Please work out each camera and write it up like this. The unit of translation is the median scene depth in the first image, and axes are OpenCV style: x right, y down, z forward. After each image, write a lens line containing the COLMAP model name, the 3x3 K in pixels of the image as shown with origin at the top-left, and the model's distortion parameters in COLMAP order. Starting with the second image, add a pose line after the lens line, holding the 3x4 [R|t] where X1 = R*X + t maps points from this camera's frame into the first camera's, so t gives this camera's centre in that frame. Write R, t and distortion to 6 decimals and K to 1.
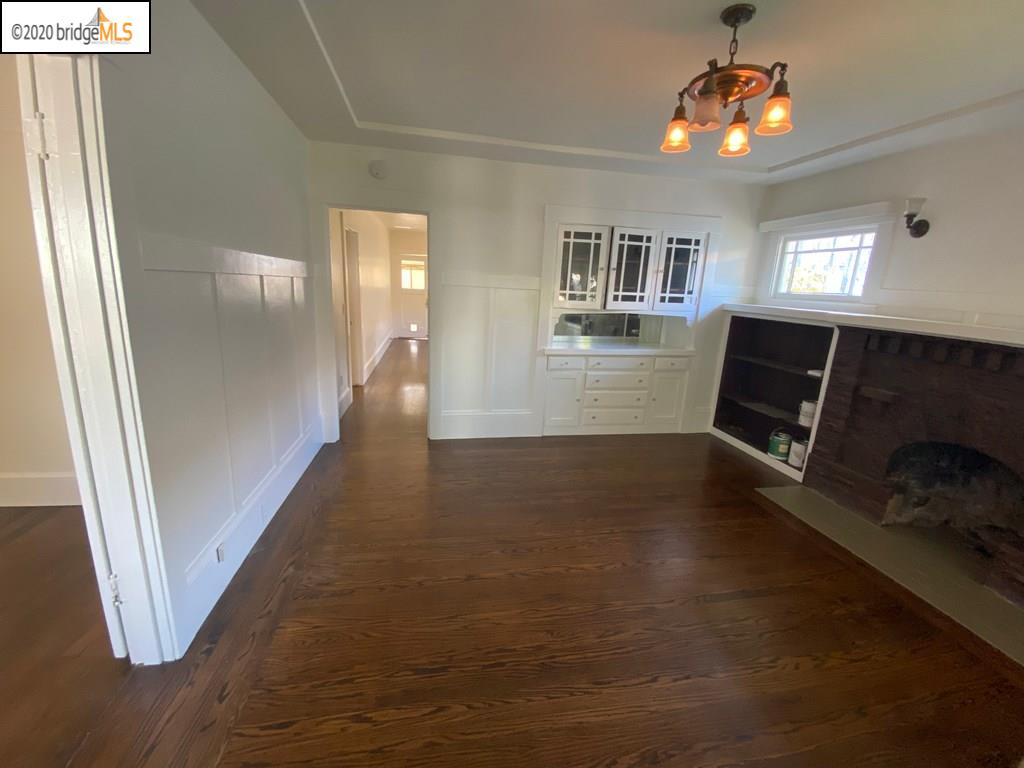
lens RADIAL K [[422.0, 0, 508.2], [0, 422.0, 384.3], [0, 0, 1]] dist [0.059204, -0.036500]
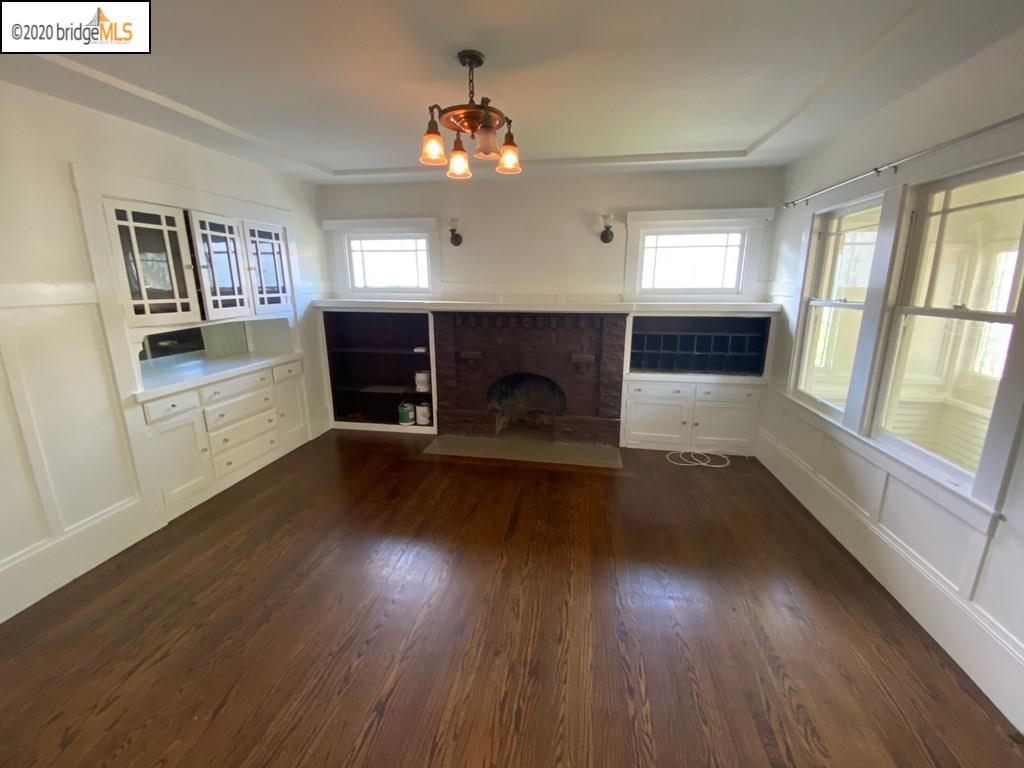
lens RADIAL K [[422.0, 0, 508.2], [0, 422.0, 384.3], [0, 0, 1]] dist [0.059204, -0.036500]
pose [[0.353373, -0.268094, 0.896244, -0.306309], [0.236753, 0.952495, 0.191574, -0.095208], [-0.905028, 0.144492, 0.400058, 0.248421]]
